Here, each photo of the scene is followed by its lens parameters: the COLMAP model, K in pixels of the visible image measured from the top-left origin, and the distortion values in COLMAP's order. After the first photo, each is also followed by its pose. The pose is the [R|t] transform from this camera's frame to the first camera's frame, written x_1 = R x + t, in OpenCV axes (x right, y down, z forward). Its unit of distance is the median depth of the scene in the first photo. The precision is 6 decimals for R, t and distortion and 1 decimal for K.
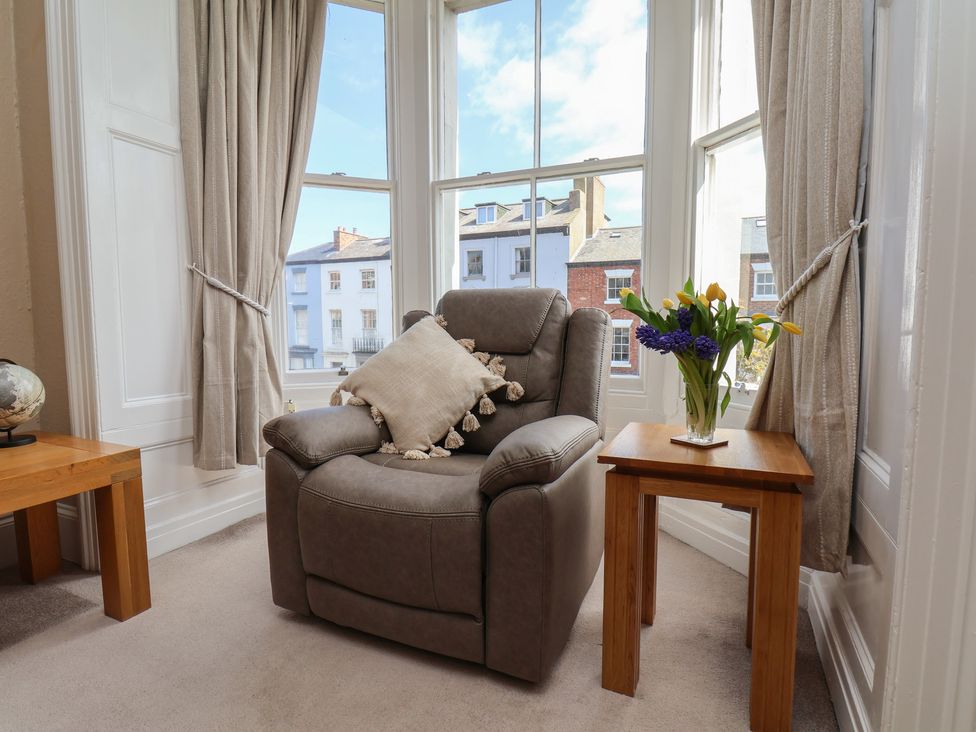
lens RADIAL K [[518.5, 0, 493.6], [0, 518.5, 365.3], [0, 0, 1]] dist [0.004155, -0.016244]
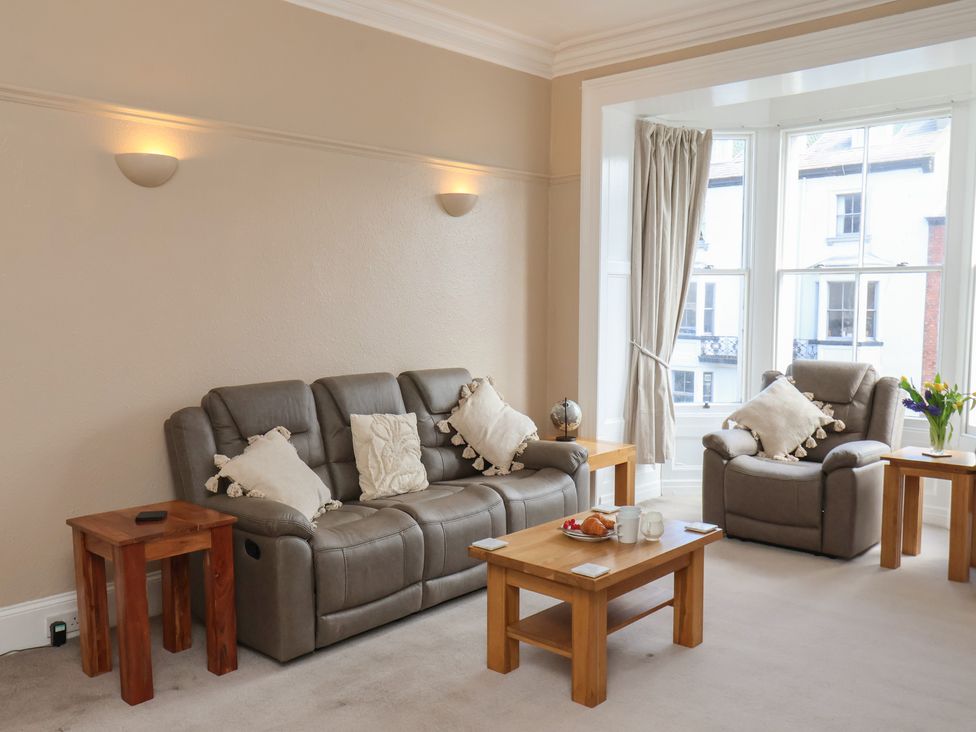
lens RADIAL K [[864.1, 0, 485.8], [0, 864.1, 384.0], [0, 0, 1]] dist [0.007769, 0.002060]
pose [[0.944201, 0.033655, -0.327646, -0.128115], [-0.029021, 0.999398, 0.019024, -0.107184], [0.328089, -0.008453, 0.944609, -2.045303]]
